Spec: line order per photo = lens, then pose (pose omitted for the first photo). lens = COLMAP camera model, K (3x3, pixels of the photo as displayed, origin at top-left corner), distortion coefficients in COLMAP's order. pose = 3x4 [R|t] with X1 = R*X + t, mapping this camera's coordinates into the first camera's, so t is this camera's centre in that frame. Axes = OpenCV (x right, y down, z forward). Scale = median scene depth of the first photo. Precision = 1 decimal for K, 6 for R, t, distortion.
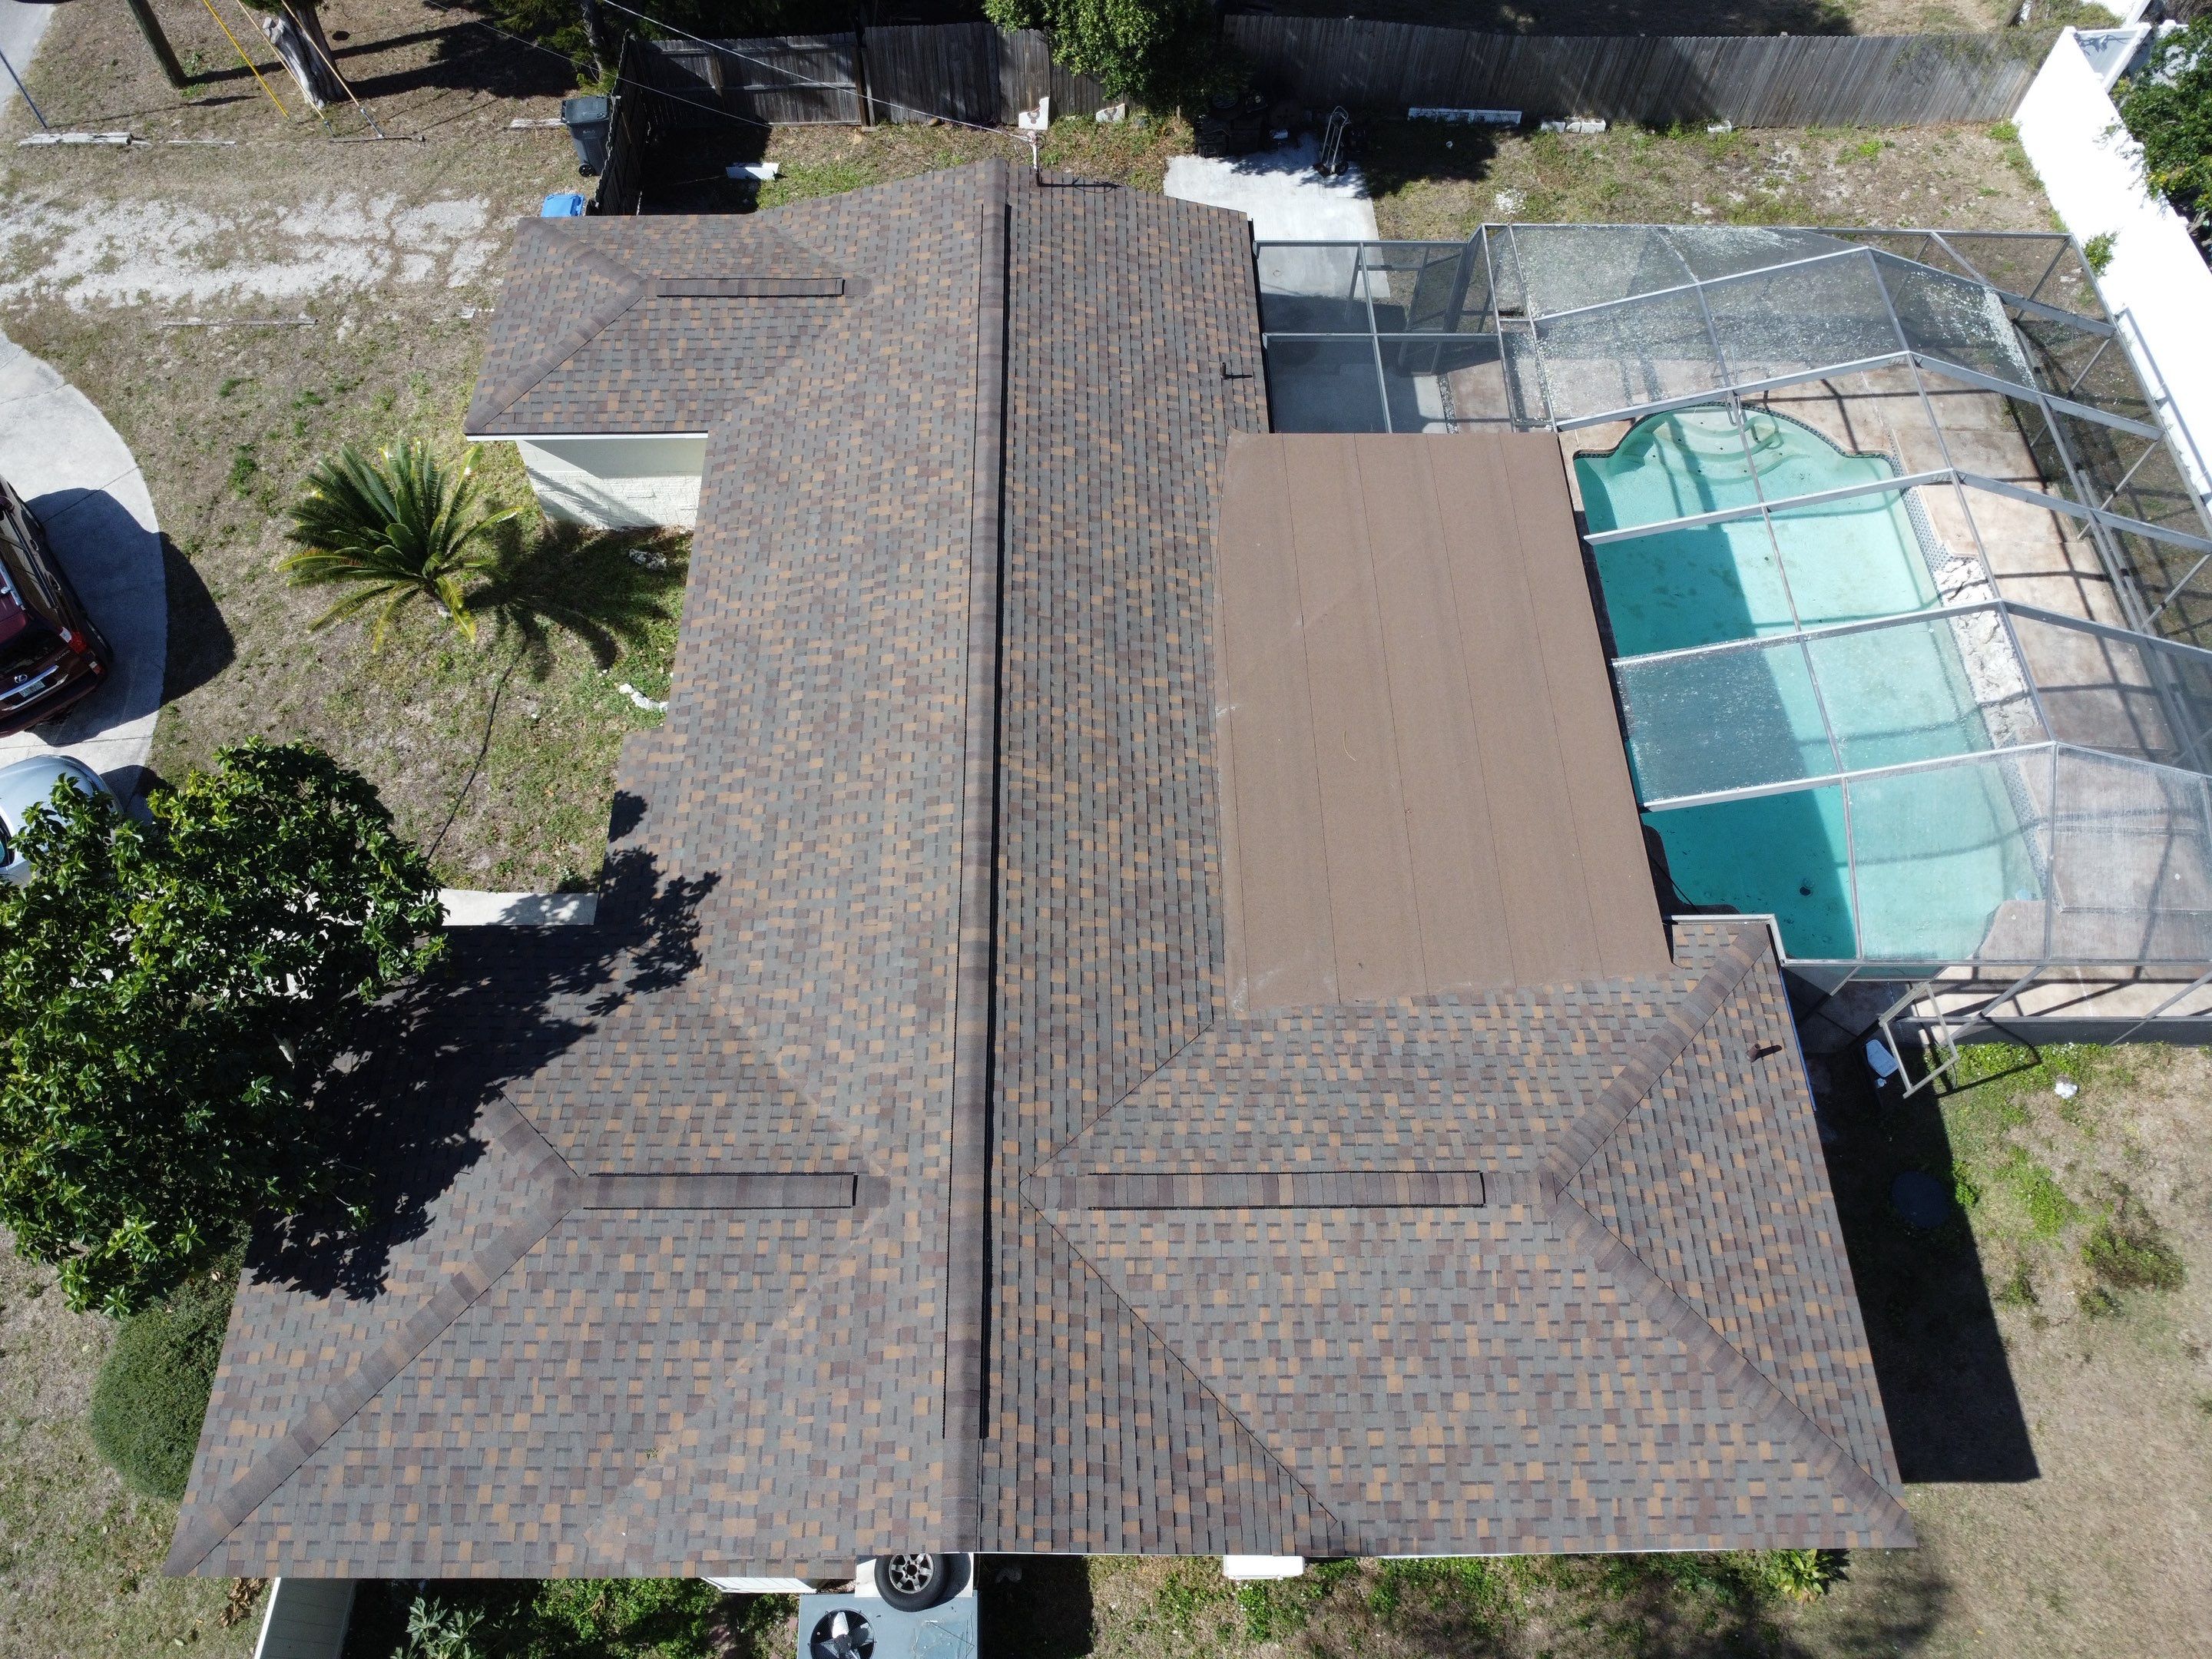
lens RADIAL K [[1597.7, 0, 1098.4], [0, 1597.7, 823.6], [0, 0, 1]] dist [-0.031714, -0.002289]
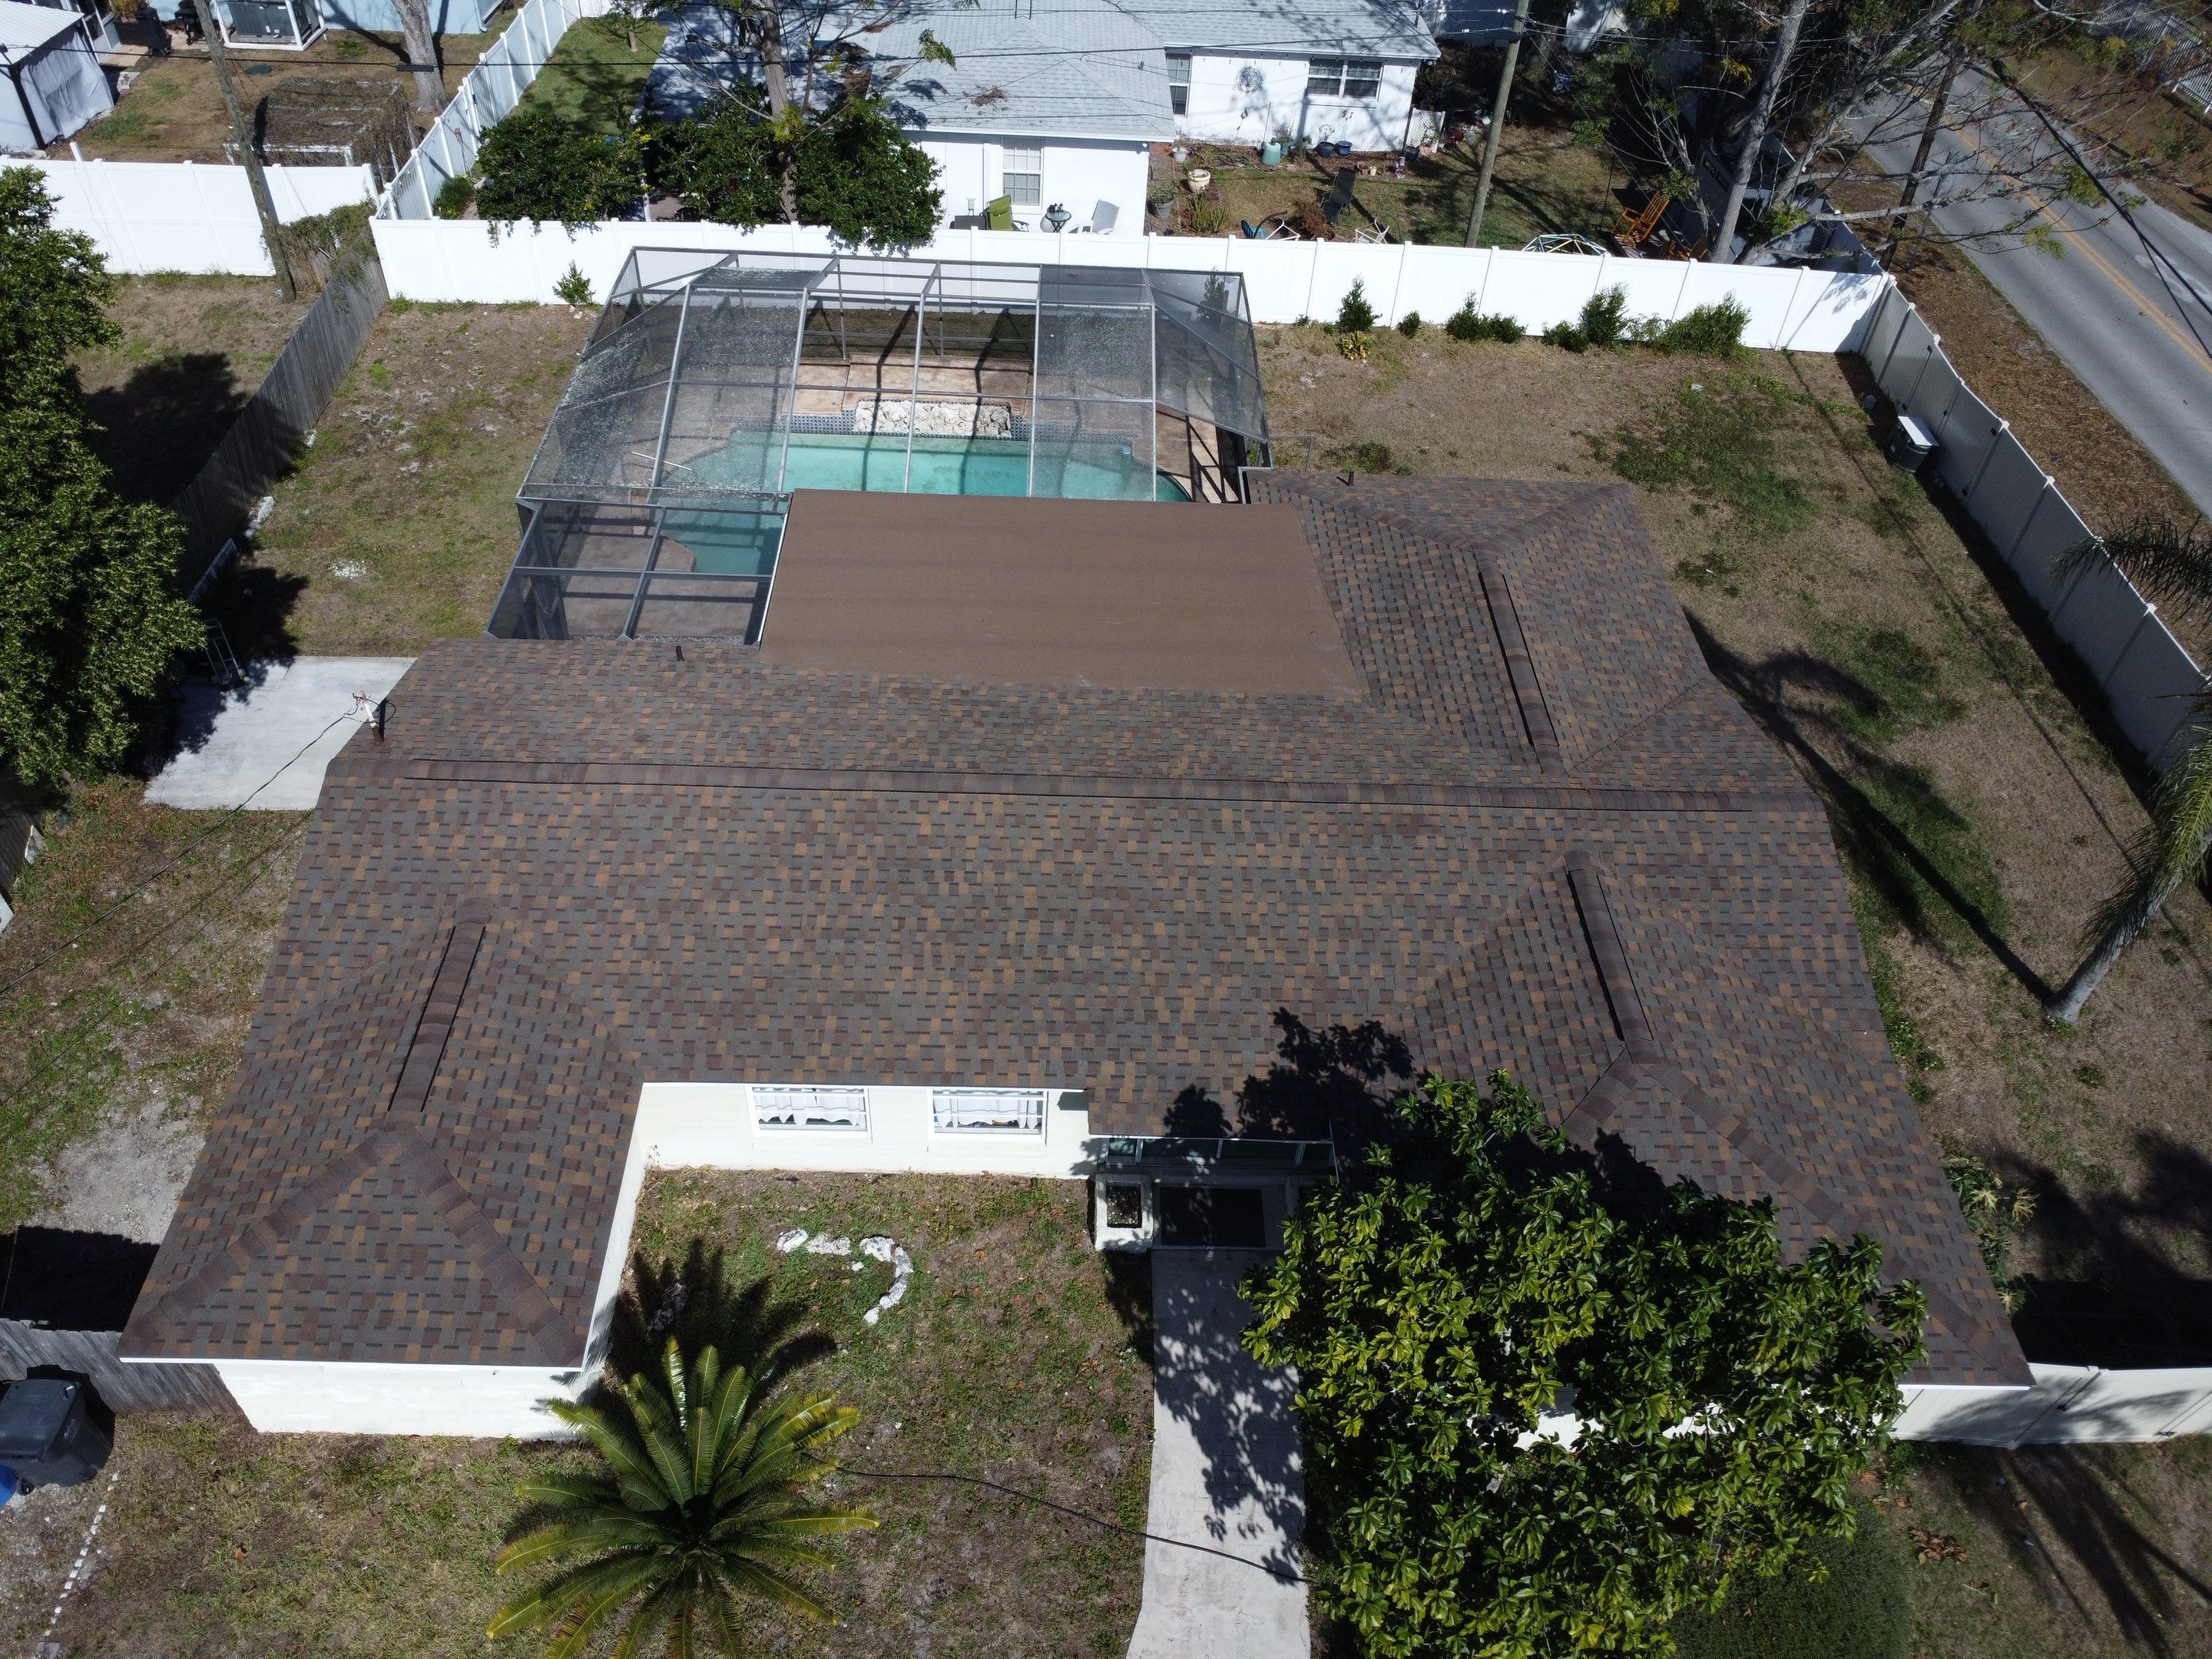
lens RADIAL K [[1597.7, 0, 1094.6], [0, 1597.7, 823.4], [0, 0, 1]] dist [-0.031714, -0.002289]
pose [[0.004988, -0.709047, 0.705143, -0.814798], [0.838288, 0.387422, 0.383637, -0.469981], [-0.545205, 0.589199, 0.596318, 0.361330]]
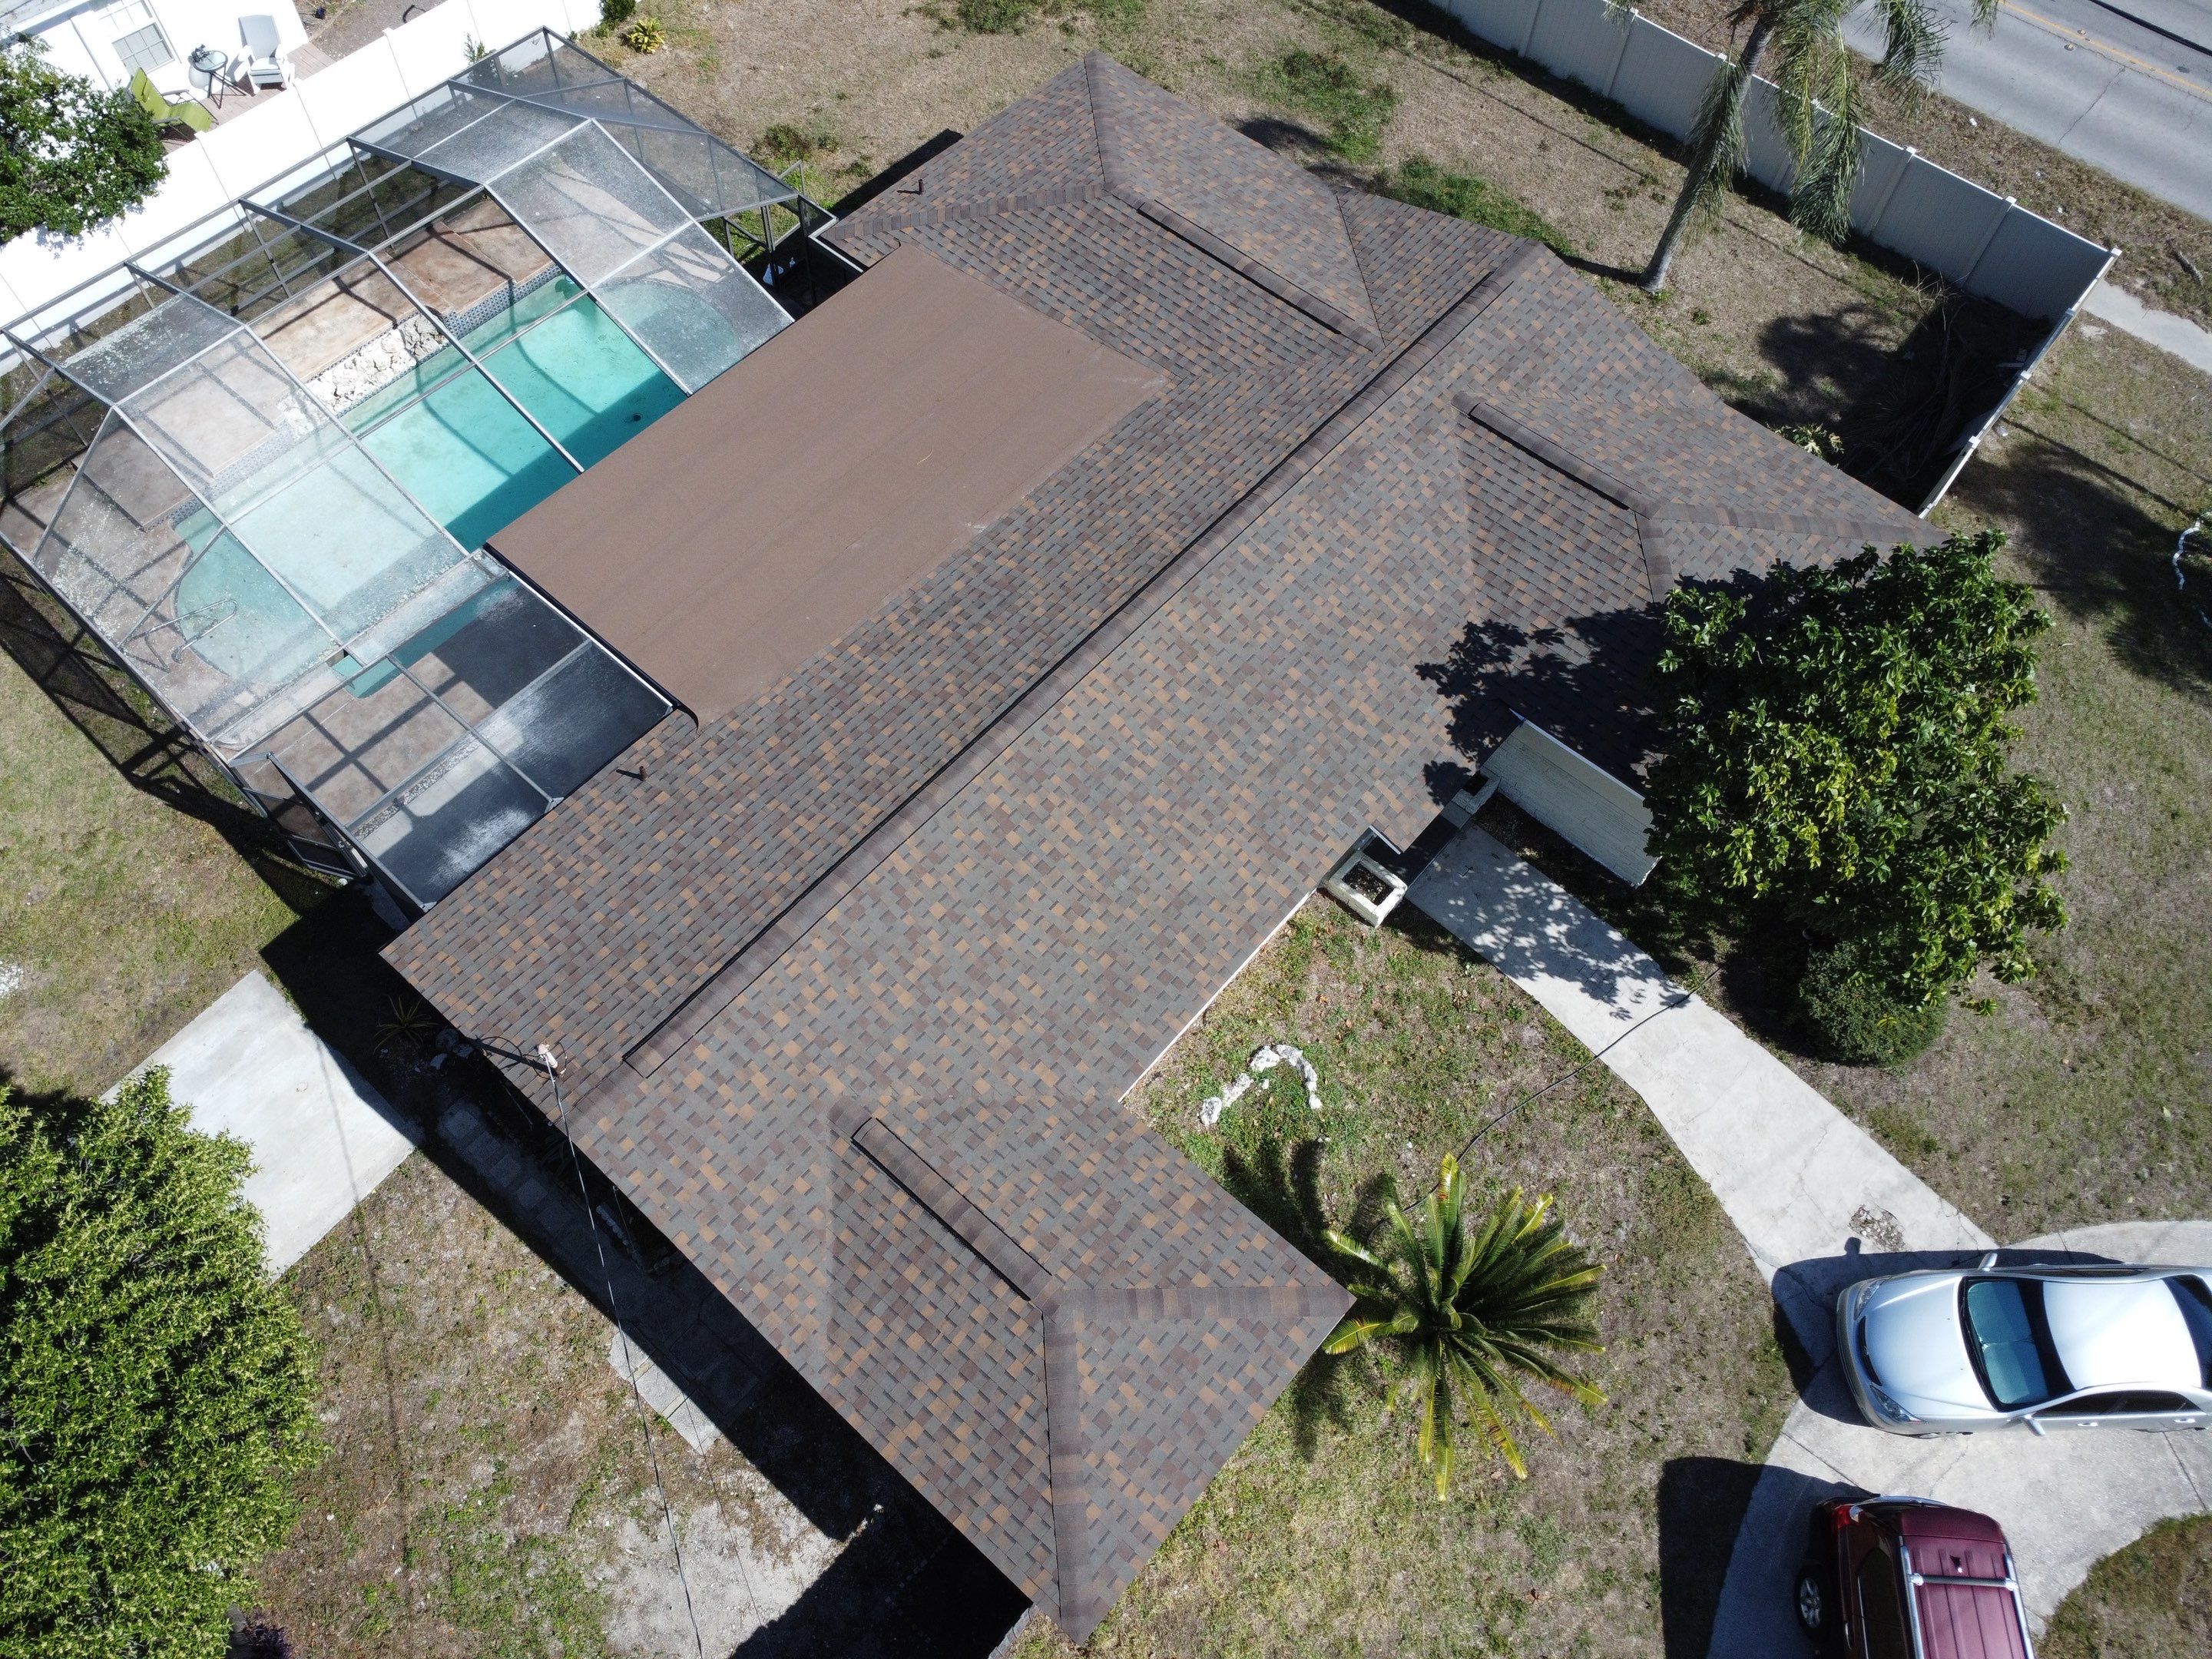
lens RADIAL K [[1597.7, 0, 1092.9], [0, 1597.7, 819.9], [0, 0, 1]] dist [-0.031714, -0.002289]
pose [[-0.740681, -0.598062, 0.306127, -0.455095], [0.559554, -0.296917, 0.773783, -0.965178], [-0.371876, 0.744421, 0.554569, 0.493197]]
